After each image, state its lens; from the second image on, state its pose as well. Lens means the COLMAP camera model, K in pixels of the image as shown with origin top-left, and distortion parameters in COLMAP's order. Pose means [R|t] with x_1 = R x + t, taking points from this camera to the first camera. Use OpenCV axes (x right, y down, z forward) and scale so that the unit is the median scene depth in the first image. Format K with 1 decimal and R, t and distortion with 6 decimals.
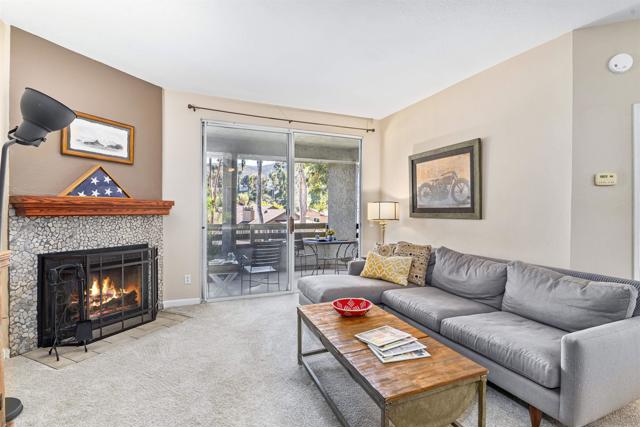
lens RADIAL K [[312.6, 0, 320.0], [0, 312.6, 213.5], [0, 0, 1]] dist [-0.001193, -0.001092]
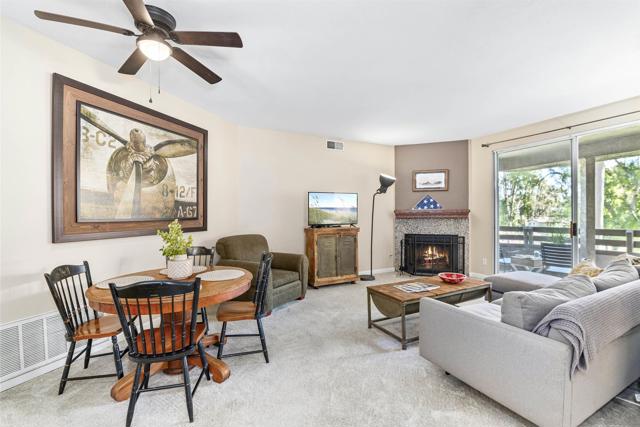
lens RADIAL K [[277.5, 0, 322.8], [0, 277.5, 215.1], [0, 0, 1]] dist [-0.002597, -0.000317]
pose [[0.048129, -0.003402, -0.998835, 1.018243], [-0.005478, 0.999978, -0.003670, -0.002396], [0.998826, 0.005649, 0.048109, 0.203229]]
